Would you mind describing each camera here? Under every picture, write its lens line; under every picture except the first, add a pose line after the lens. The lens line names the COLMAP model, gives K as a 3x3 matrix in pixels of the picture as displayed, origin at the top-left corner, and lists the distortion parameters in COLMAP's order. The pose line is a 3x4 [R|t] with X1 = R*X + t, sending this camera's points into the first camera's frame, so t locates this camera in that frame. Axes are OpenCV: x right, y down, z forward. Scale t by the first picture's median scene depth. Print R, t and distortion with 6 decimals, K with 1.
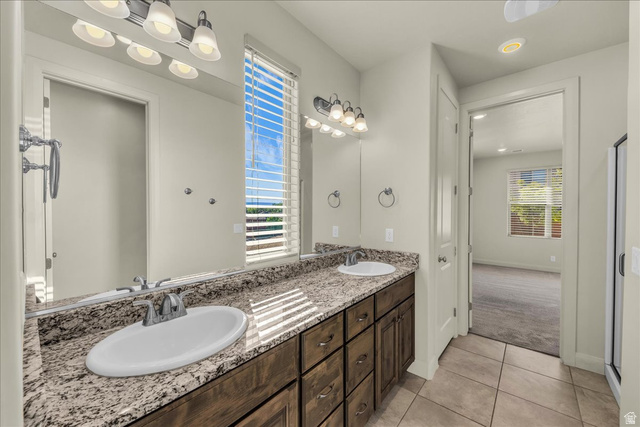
lens RADIAL K [[239.2, 0, 322.6], [0, 239.2, 214.9], [0, 0, 1]] dist [-0.000514, -0.001638]
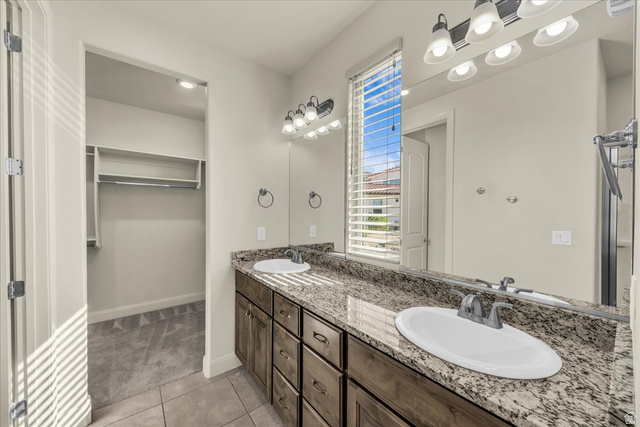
lens RADIAL K [[239.2, 0, 318.9], [0, 239.2, 214.0], [0, 0, 1]] dist [-0.000514, -0.001638]
pose [[-0.208371, 0.004121, -0.978041, 0.902343], [-0.015870, 0.999845, 0.007594, -0.007719], [0.977921, 0.017104, -0.208273, 1.071964]]
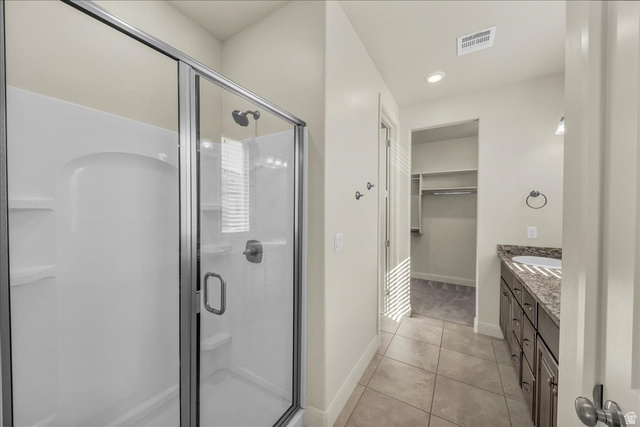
lens RADIAL K [[239.2, 0, 317.8], [0, 239.2, 214.4], [0, 0, 1]] dist [-0.000514, -0.001638]
pose [[-0.988476, -0.006334, -0.151244, 1.186864], [-0.010171, 0.999646, 0.024605, -0.016210], [0.151035, 0.025860, -0.988190, 1.737221]]
